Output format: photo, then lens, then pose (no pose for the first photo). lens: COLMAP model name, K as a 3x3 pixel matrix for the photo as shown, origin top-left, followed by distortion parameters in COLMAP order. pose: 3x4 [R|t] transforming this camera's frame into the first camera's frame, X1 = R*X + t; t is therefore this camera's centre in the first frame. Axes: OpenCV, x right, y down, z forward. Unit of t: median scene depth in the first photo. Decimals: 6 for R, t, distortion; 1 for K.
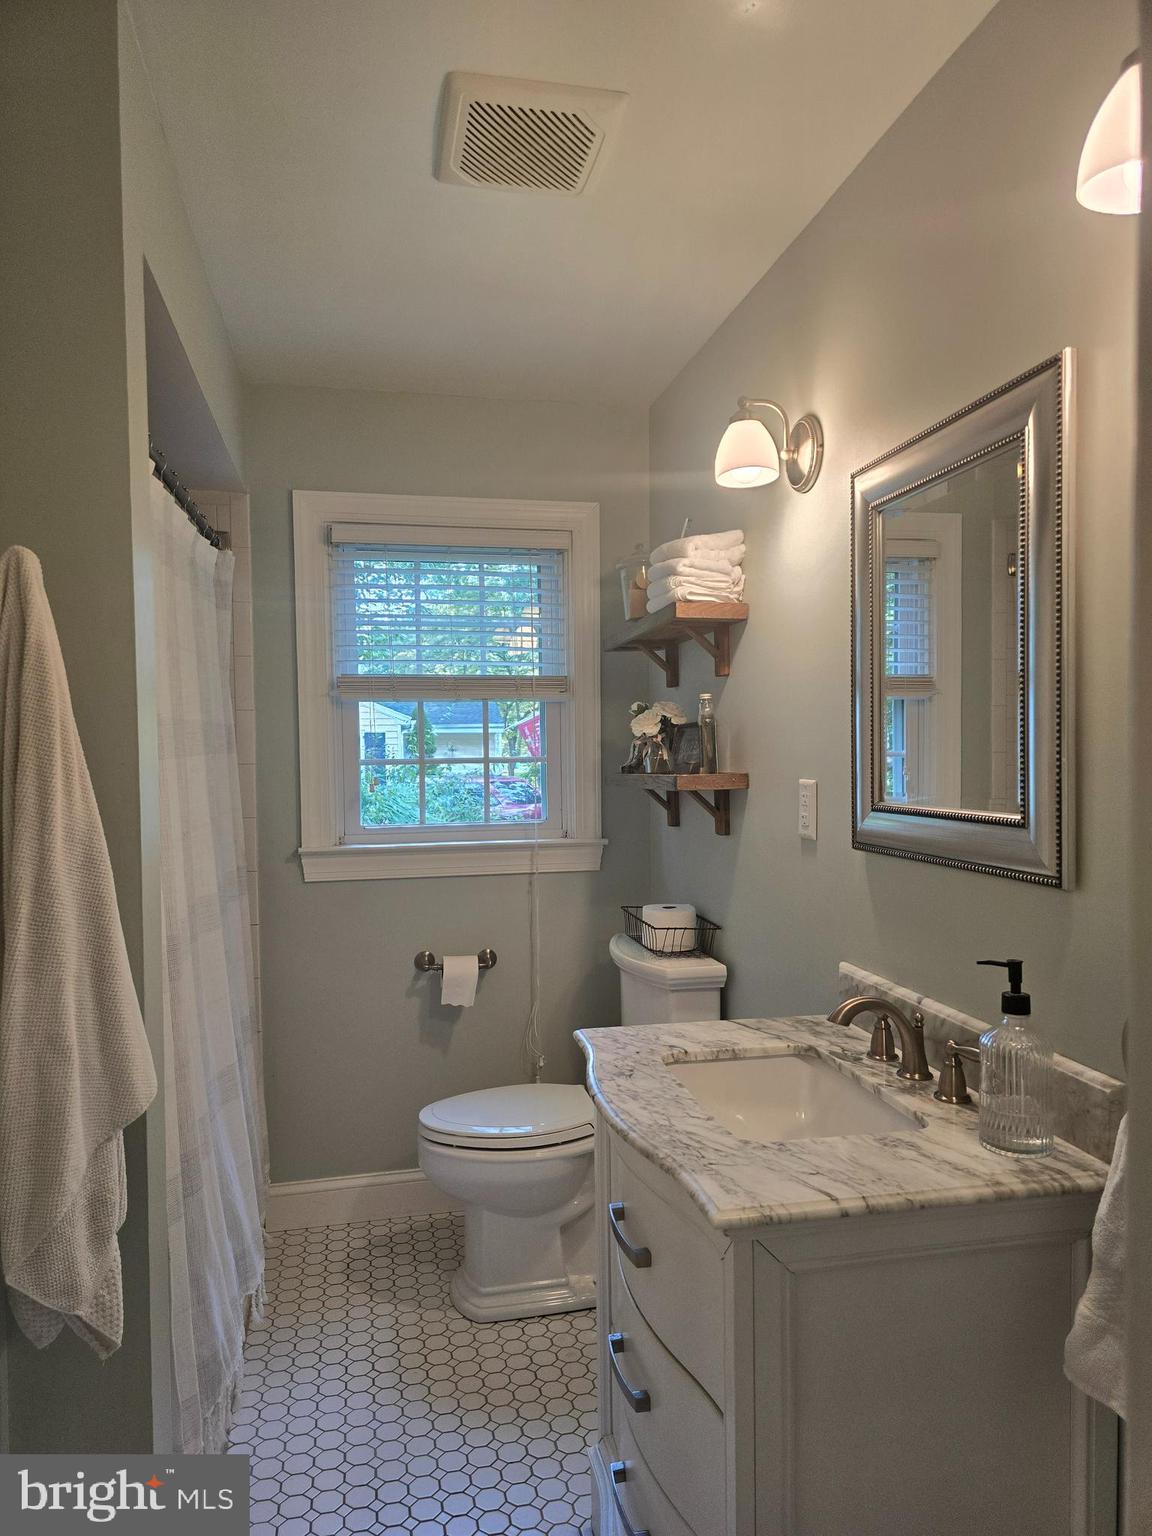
lens RADIAL K [[1028.9, 0, 566.7], [0, 1028.9, 754.1], [0, 0, 1]] dist [0.065238, -0.058413]
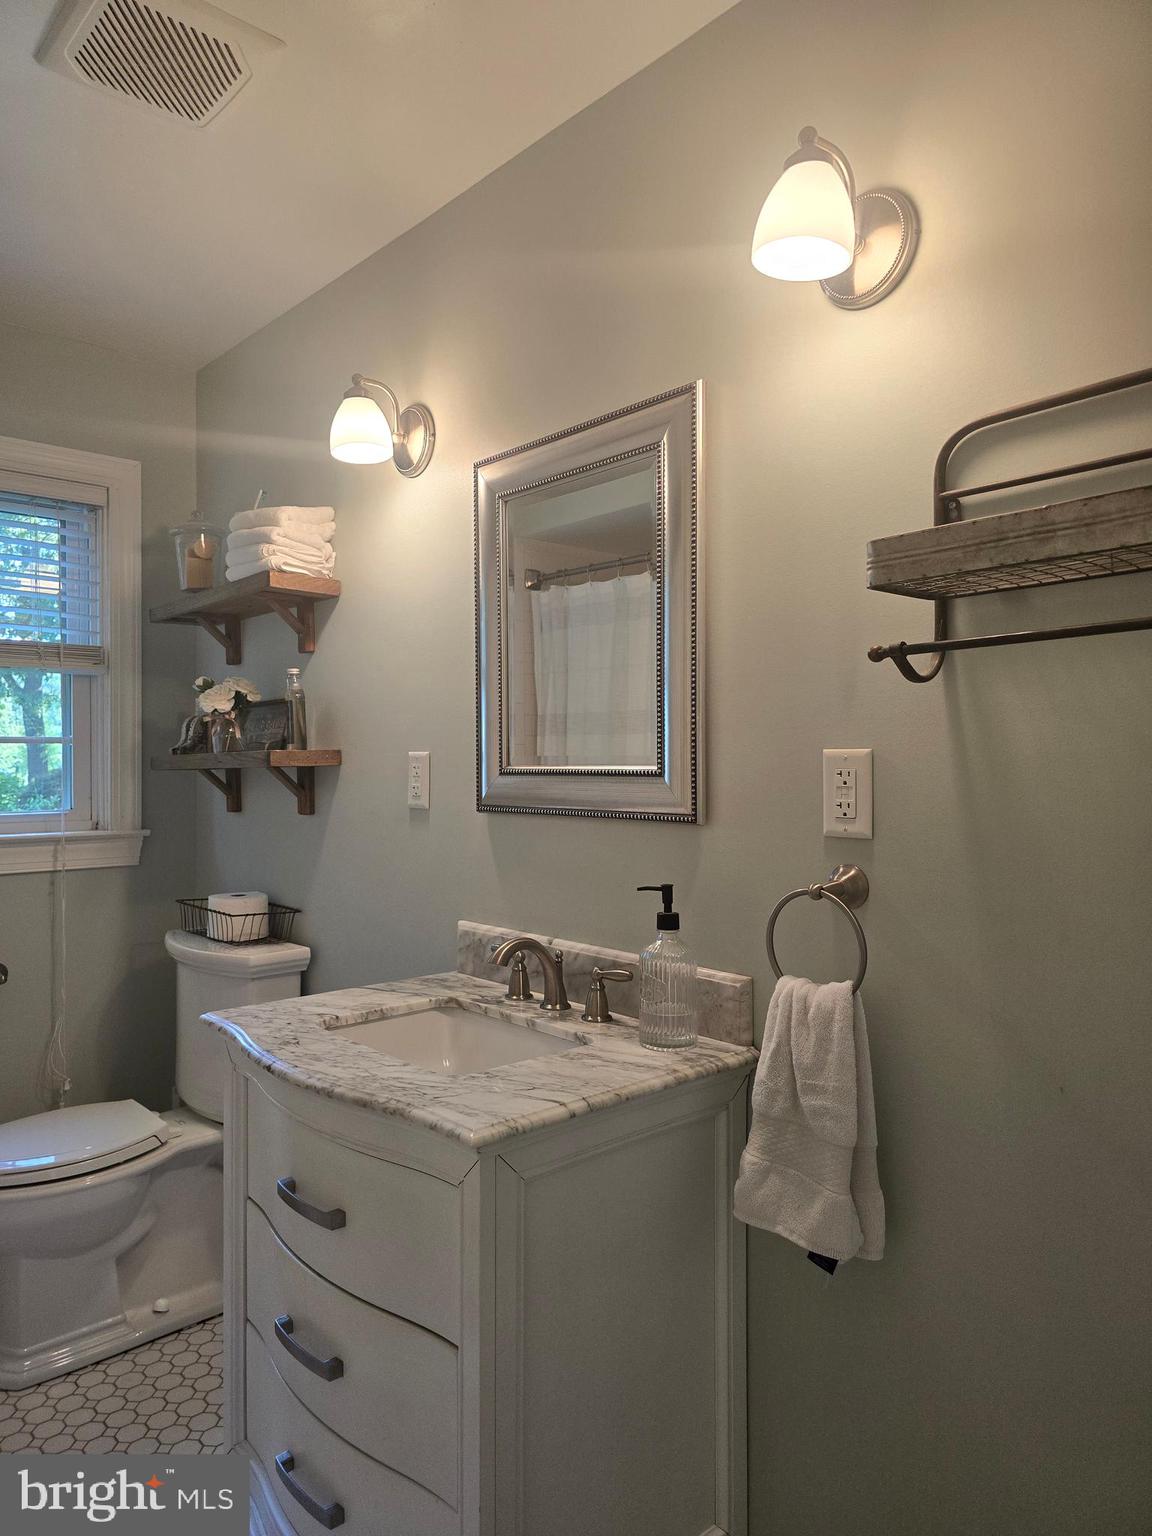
lens RADIAL K [[1028.9, 0, 582.2], [0, 1028.9, 728.4], [0, 0, 1]] dist [0.065238, -0.058413]
pose [[0.867379, 0.022426, 0.497142, -0.156336], [-0.006560, 0.999413, -0.033638, 0.039884], [-0.497604, 0.025915, 0.867017, 0.020894]]
